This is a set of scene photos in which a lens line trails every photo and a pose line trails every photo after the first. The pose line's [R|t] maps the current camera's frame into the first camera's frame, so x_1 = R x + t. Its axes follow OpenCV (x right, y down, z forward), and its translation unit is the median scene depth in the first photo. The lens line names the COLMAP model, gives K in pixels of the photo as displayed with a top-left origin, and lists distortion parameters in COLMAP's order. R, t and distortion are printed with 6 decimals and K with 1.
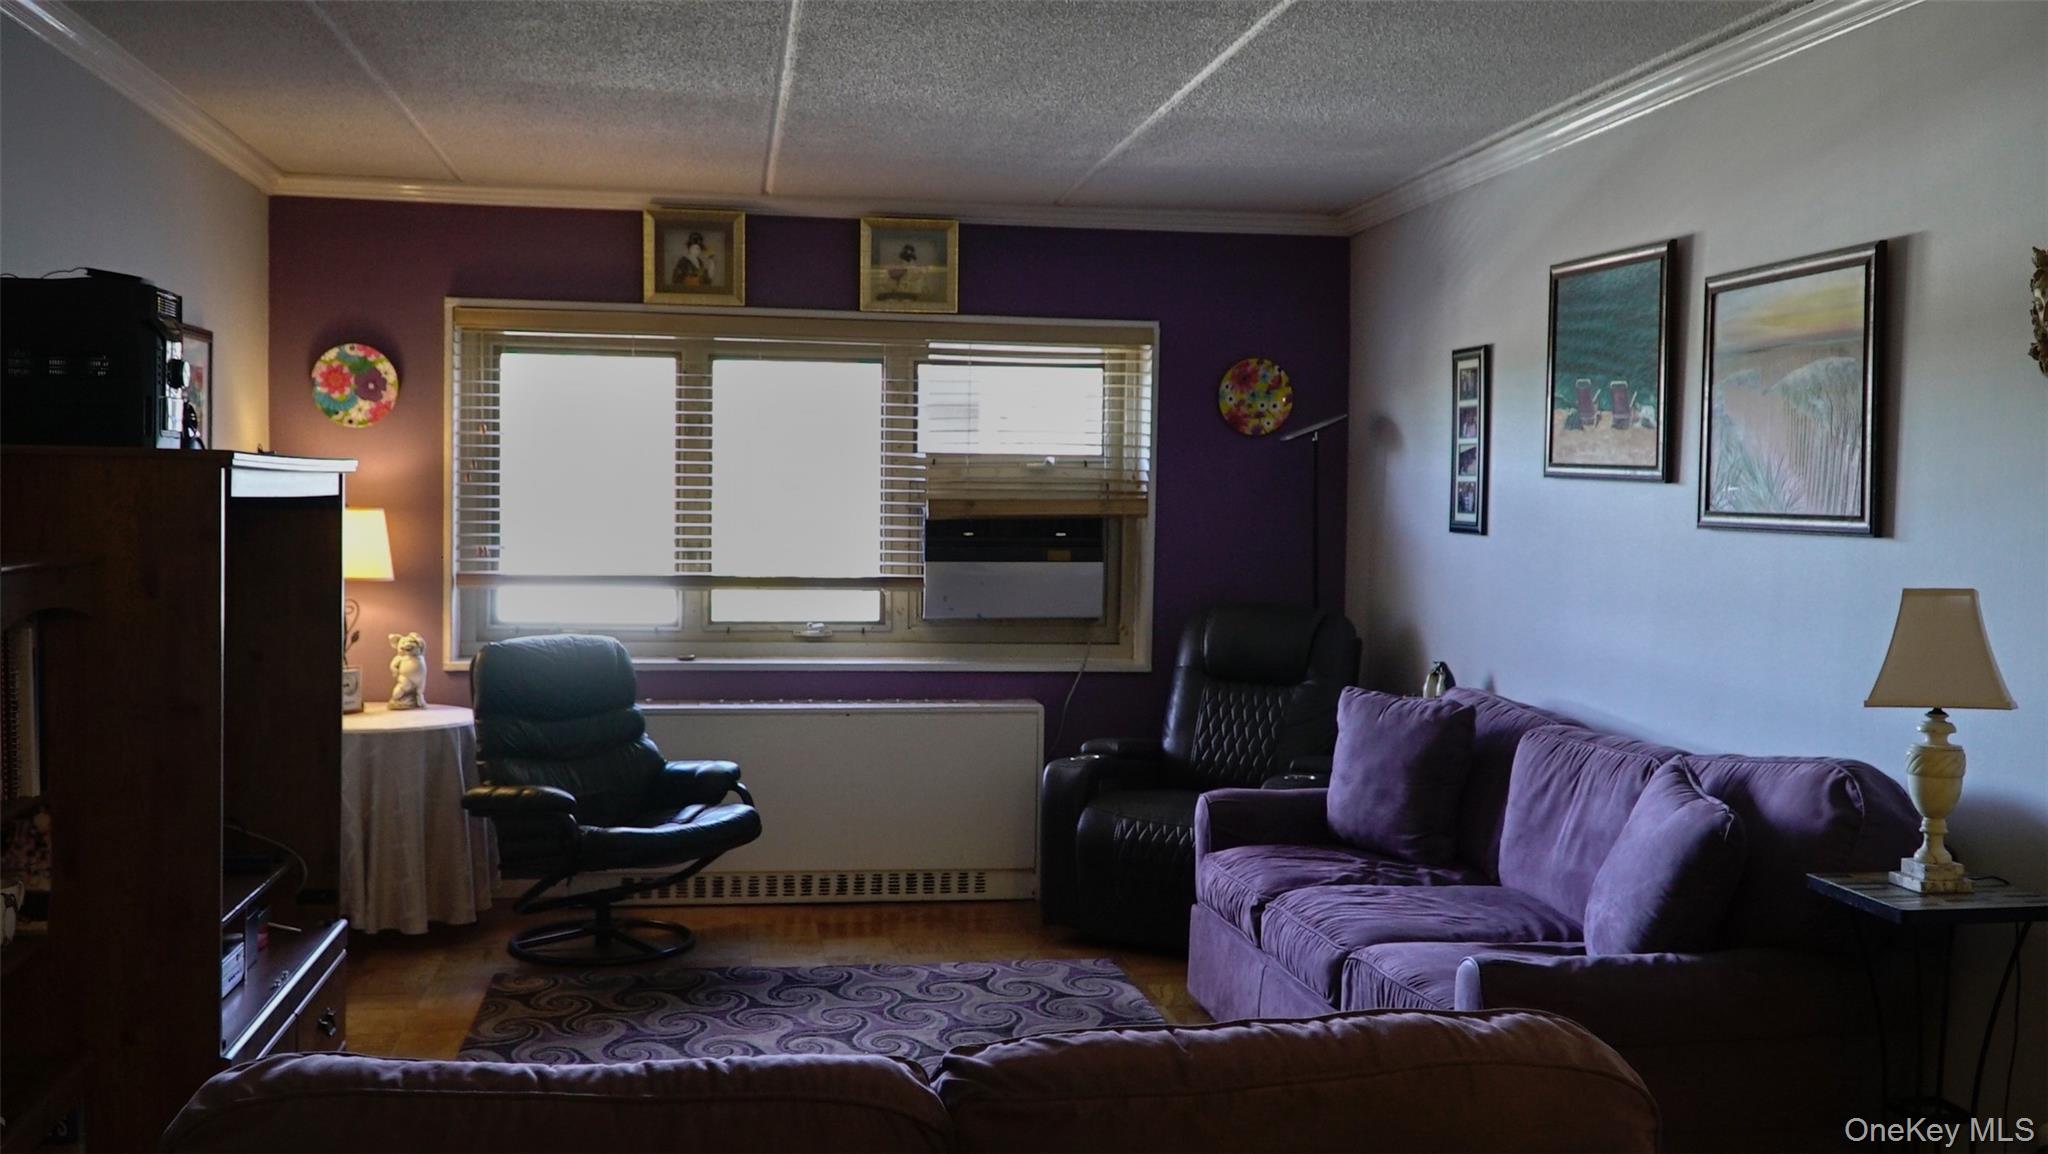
lens RADIAL K [[1899.6, 0, 1024.0], [0, 1899.6, 577.0], [0, 0, 1]] dist [0.042494, -0.003576]
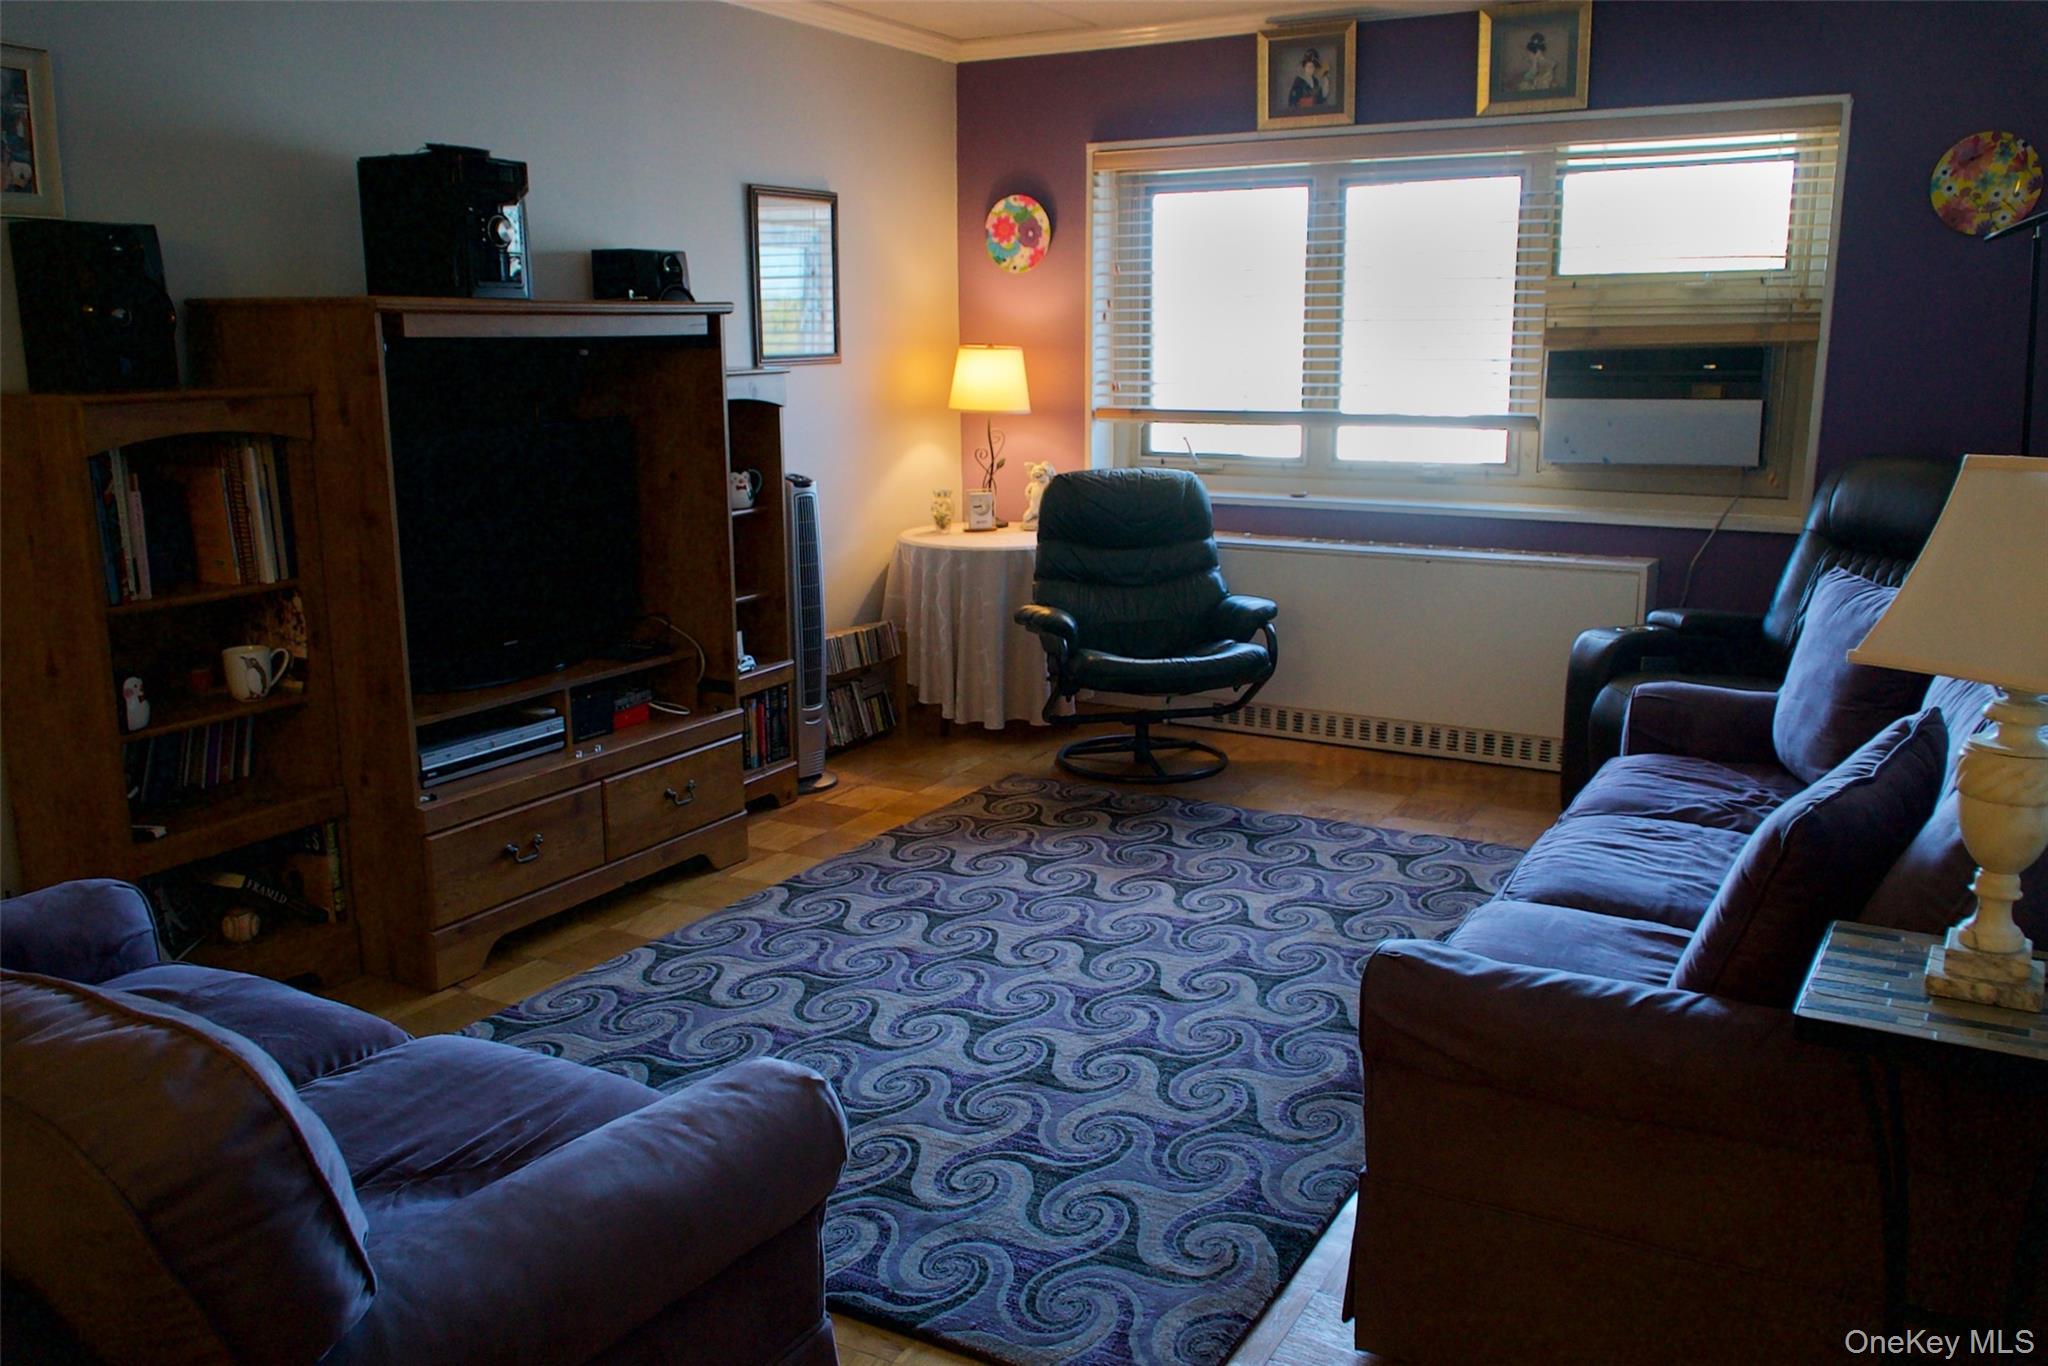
lens RADIAL K [[1674.2, 0, 1015.0], [0, 1674.2, 677.4], [0, 0, 1]] dist [0.014078, -0.036806]
pose [[0.777351, 0.107854, -0.619753, 0.270632], [-0.008742, 0.986950, 0.160790, -0.003041], [0.629007, -0.119572, 0.768149, 0.220559]]
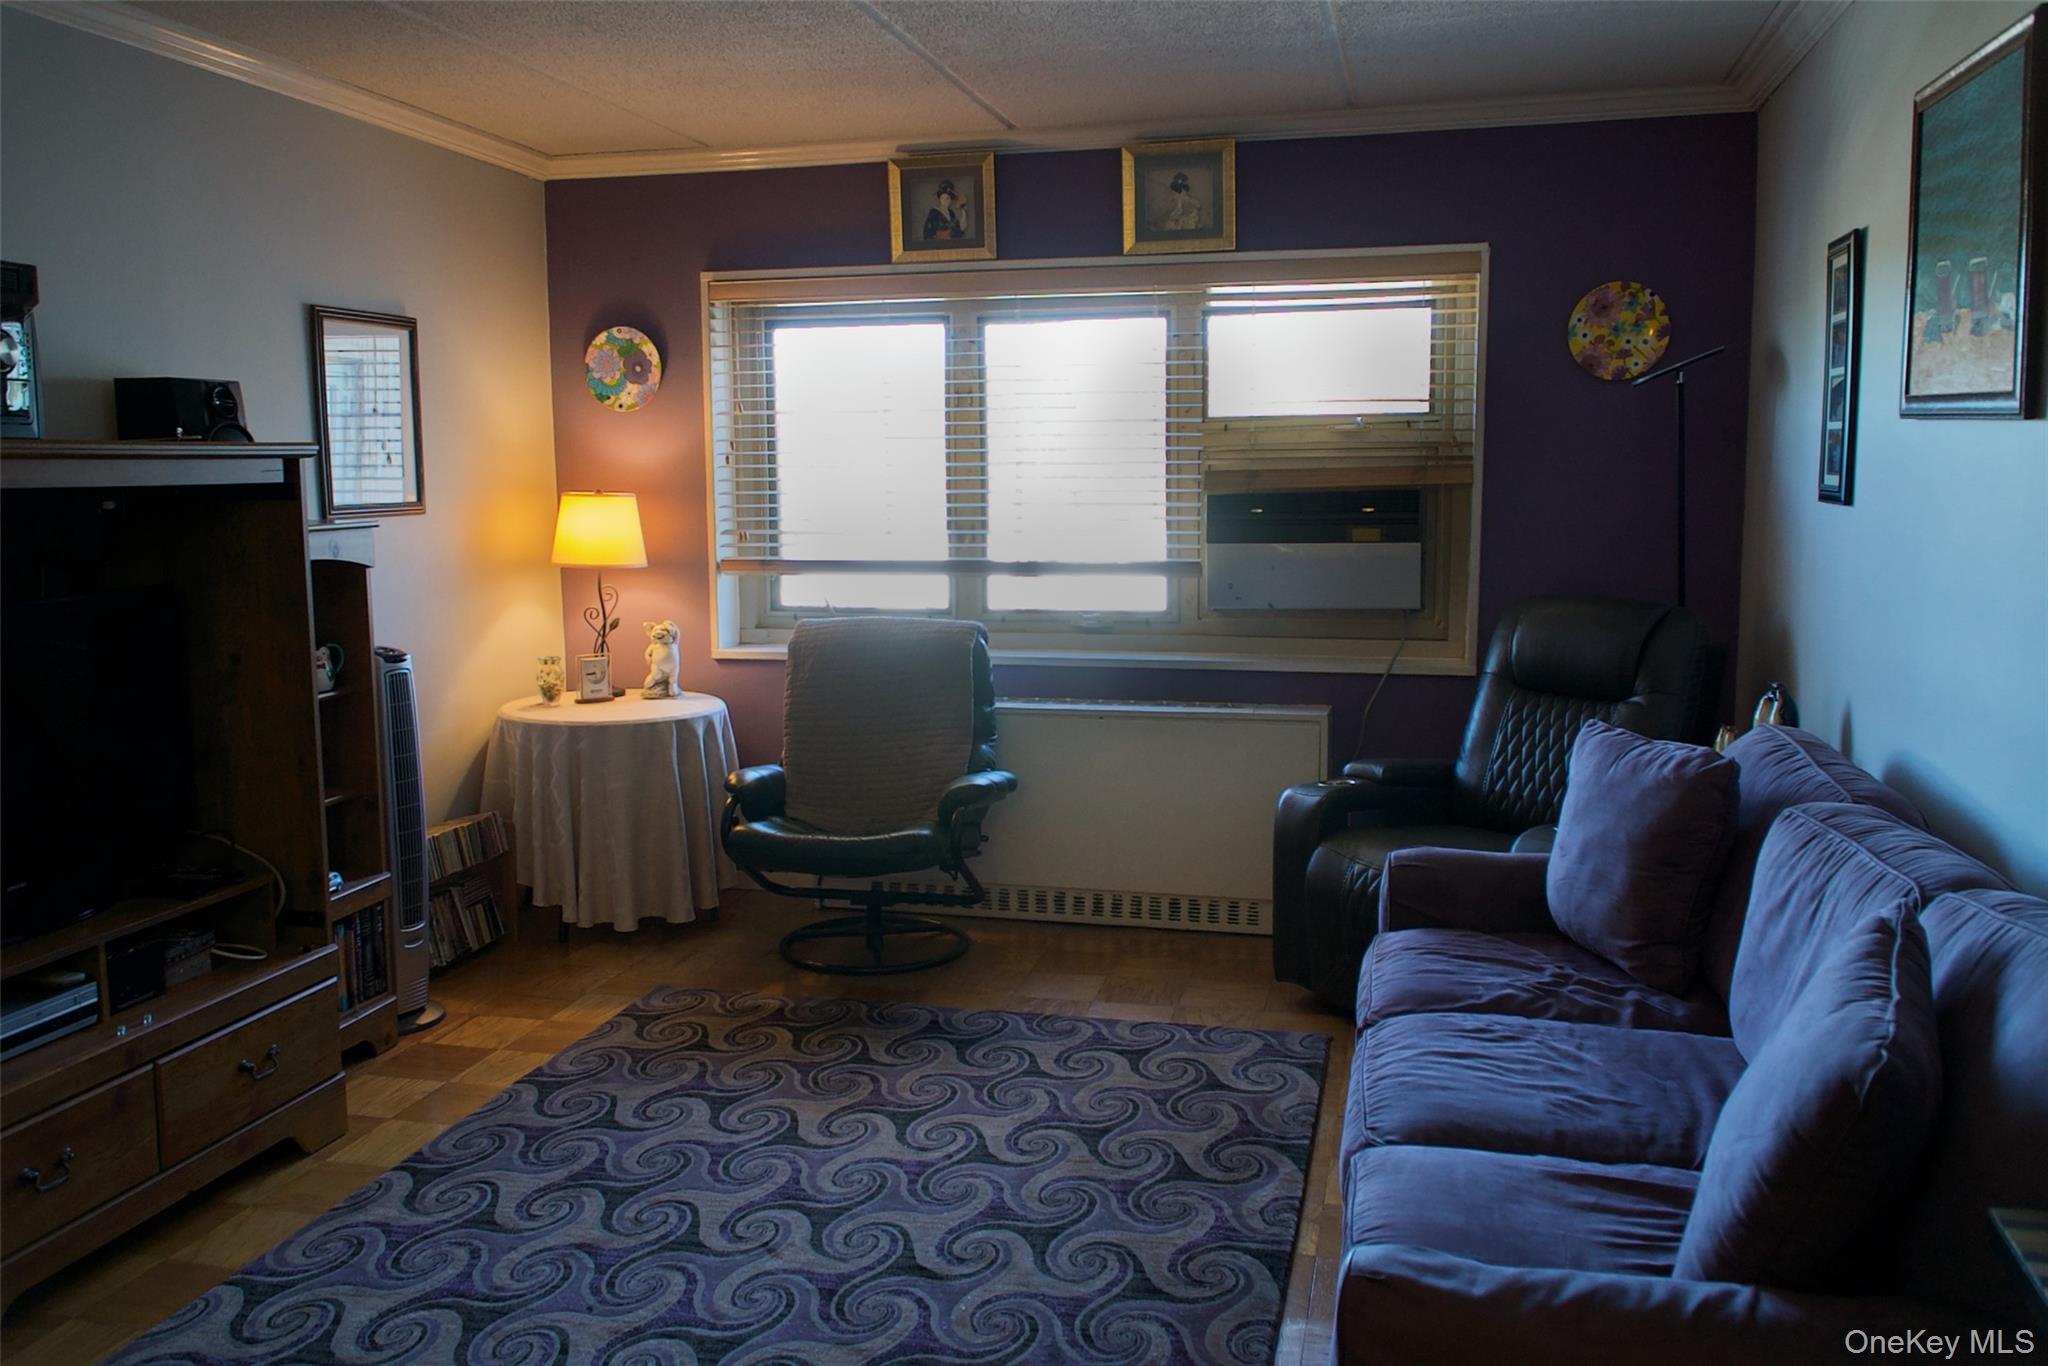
lens RADIAL K [[1674.2, 0, 1015.0], [0, 1674.2, 677.4], [0, 0, 1]] dist [0.014078, -0.036806]
pose [[0.920289, 0.025105, -0.390433, 0.175247], [0.005965, 0.996923, 0.078162, -0.007601], [0.391194, -0.074261, 0.917307, 0.266877]]
